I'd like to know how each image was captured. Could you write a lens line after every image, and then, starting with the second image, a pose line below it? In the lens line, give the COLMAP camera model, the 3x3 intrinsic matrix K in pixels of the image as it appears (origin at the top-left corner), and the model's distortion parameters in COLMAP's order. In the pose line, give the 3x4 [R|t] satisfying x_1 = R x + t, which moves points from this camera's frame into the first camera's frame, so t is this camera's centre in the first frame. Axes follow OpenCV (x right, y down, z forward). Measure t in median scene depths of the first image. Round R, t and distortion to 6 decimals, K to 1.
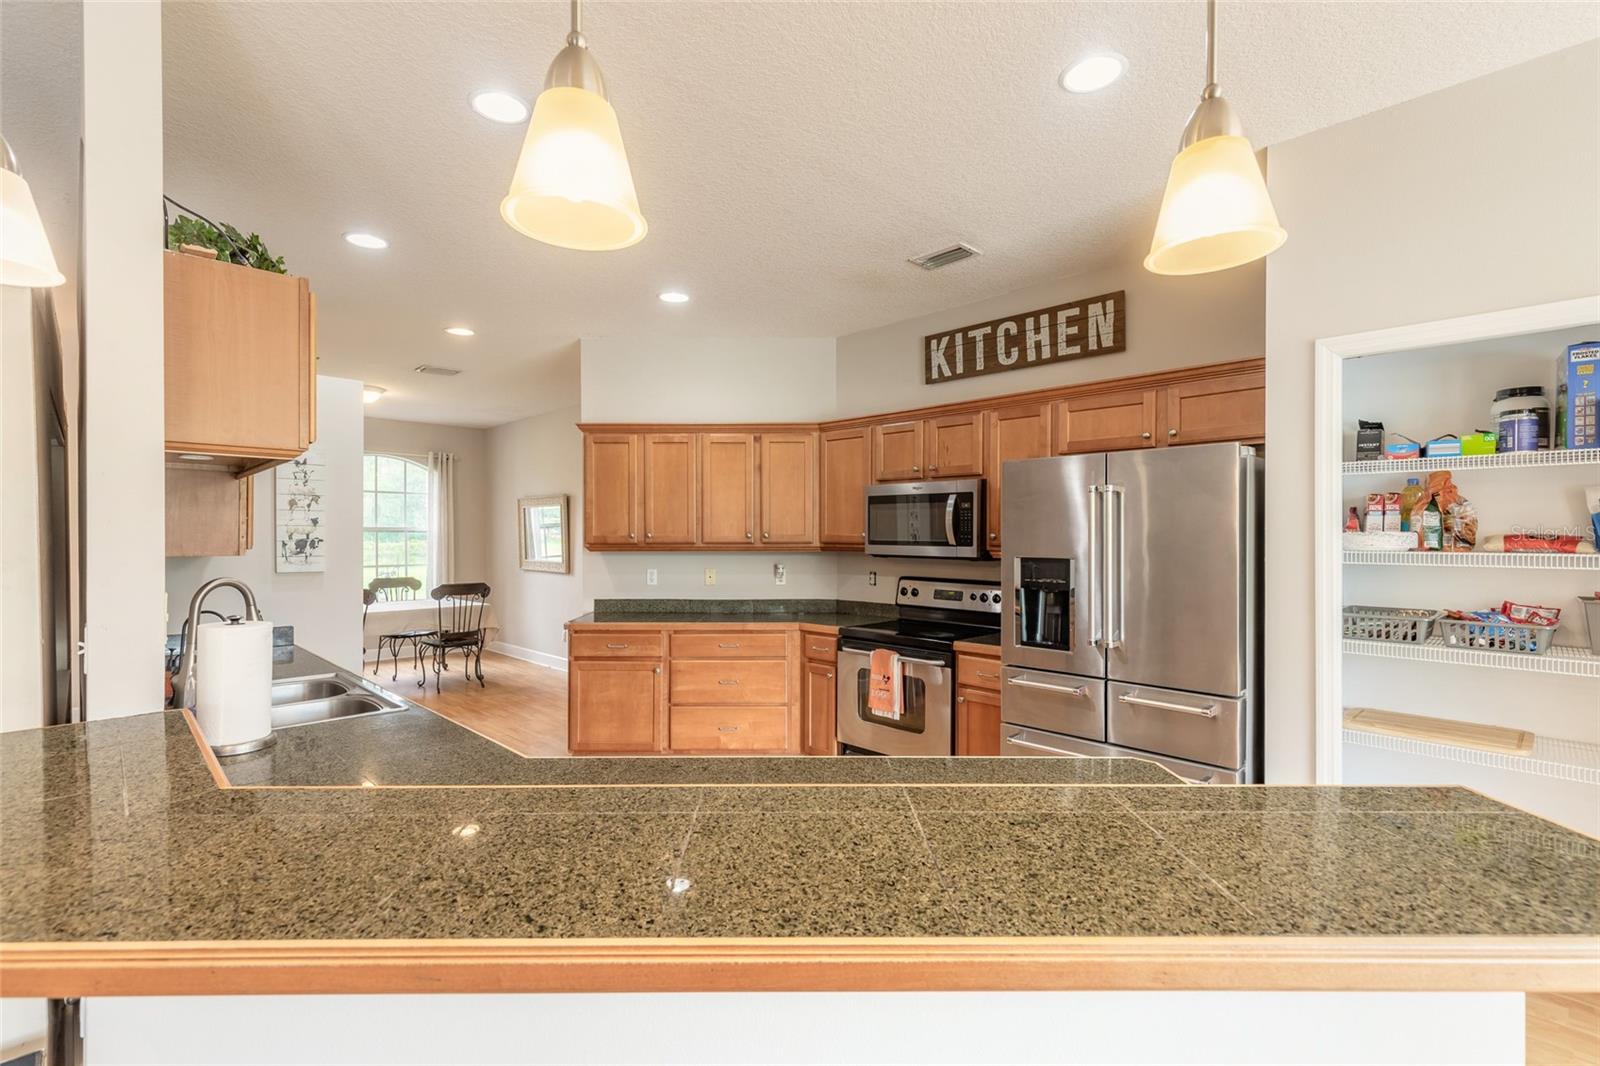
lens RADIAL K [[718.0, 0, 797.6], [0, 718.0, 537.0], [0, 0, 1]] dist [-0.000041, -0.001577]
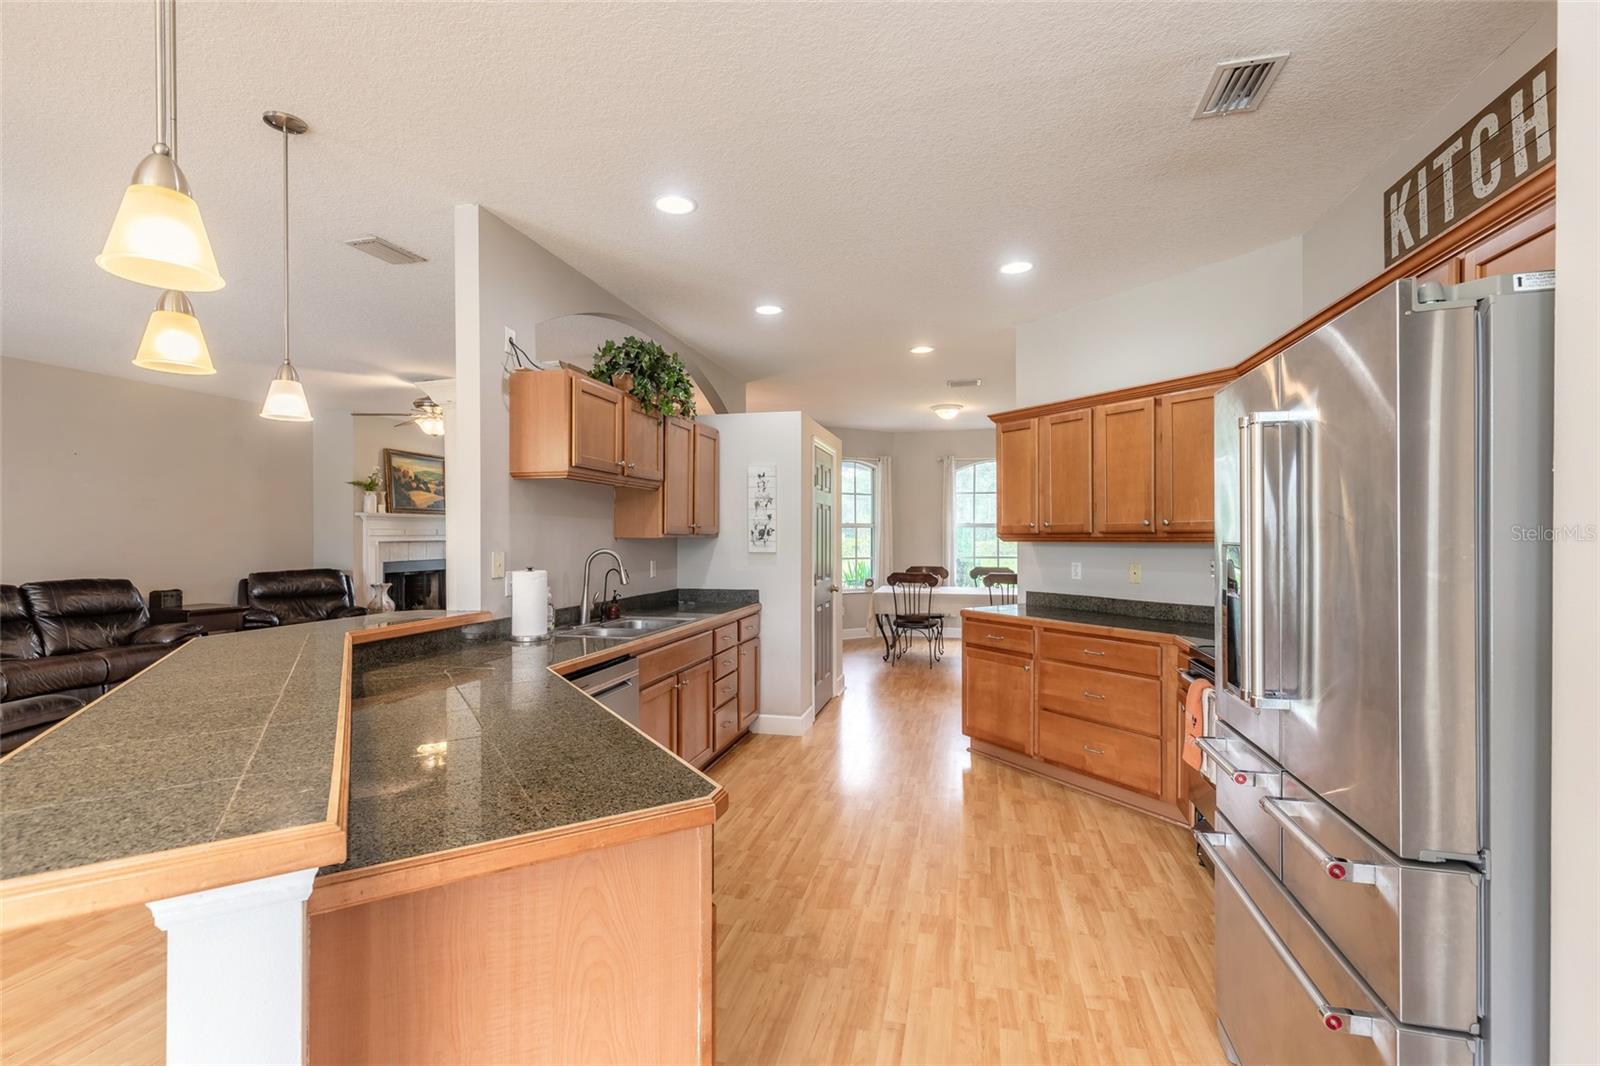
lens RADIAL K [[718.0, 0, 797.6], [0, 718.0, 537.0], [0, 0, 1]] dist [-0.000041, -0.001577]
pose [[0.516169, -0.000110, -0.856487, 0.476786], [0.000362, 1.000000, 0.000089, 0.015404], [0.856487, -0.000356, 0.516169, 0.274022]]
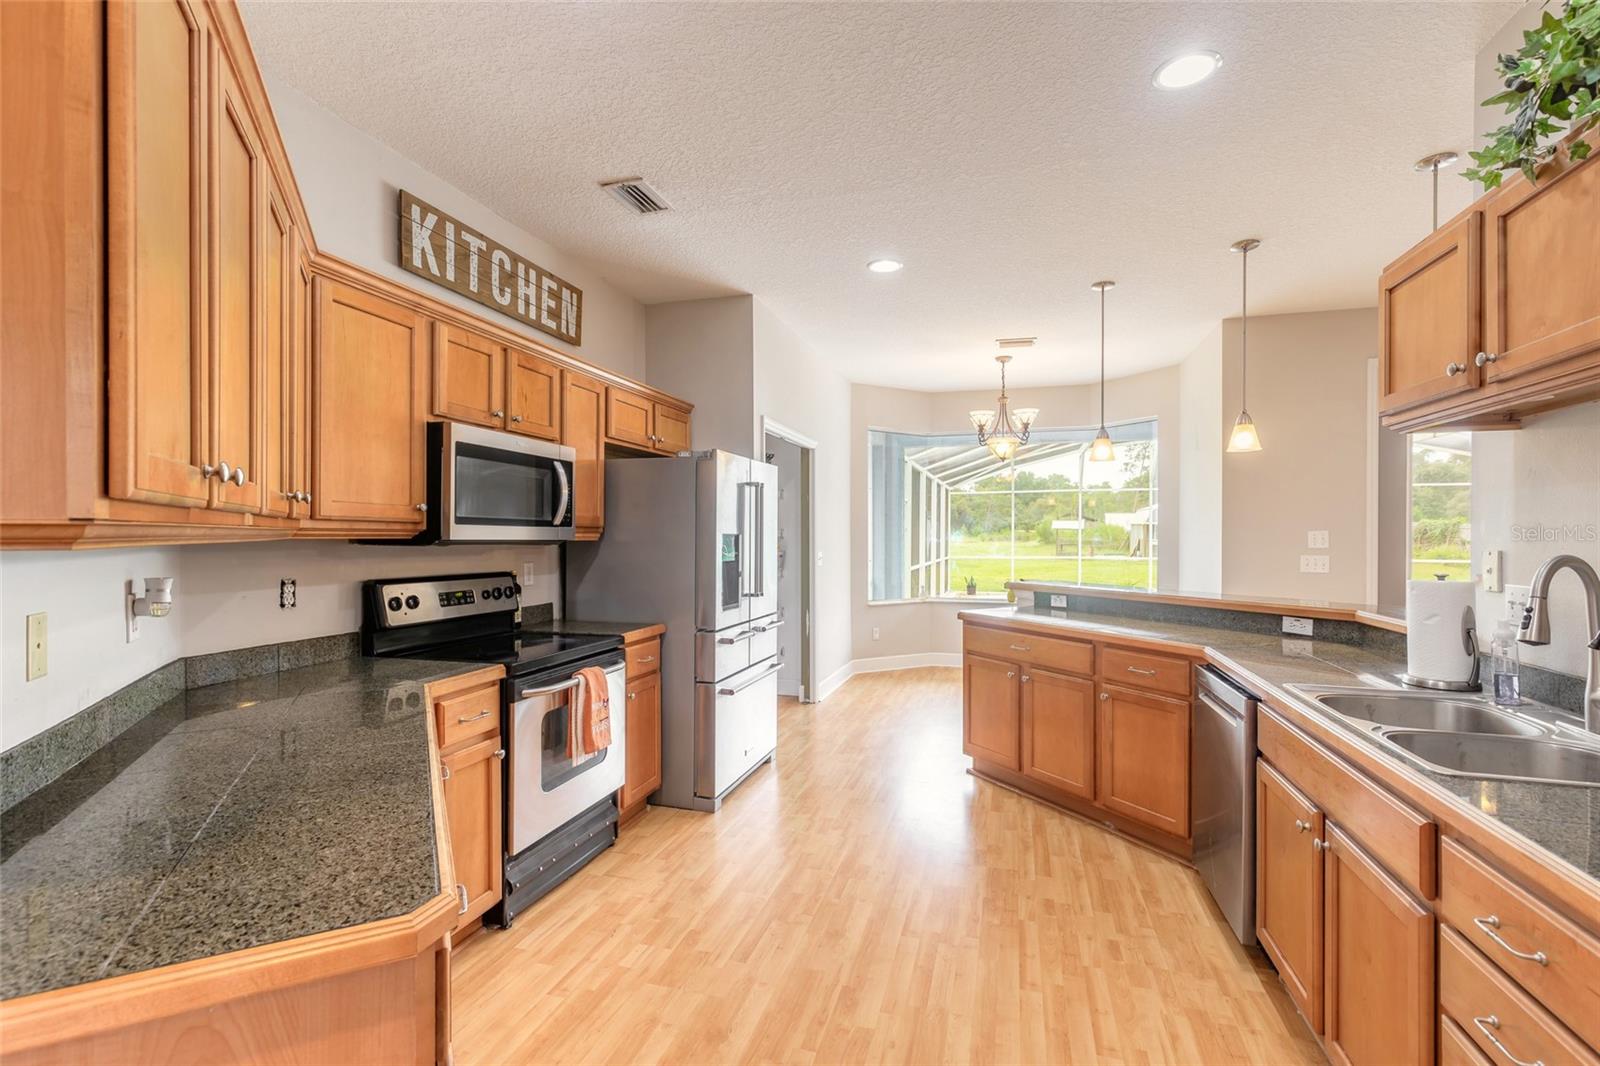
lens RADIAL K [[718.0, 0, 797.6], [0, 718.0, 537.0], [0, 0, 1]] dist [-0.000041, -0.001577]
pose [[-0.471165, -0.004317, 0.882035, -0.571145], [-0.001464, 0.999990, 0.004112, 0.019418], [-0.882044, 0.000647, -0.471167, 1.065567]]
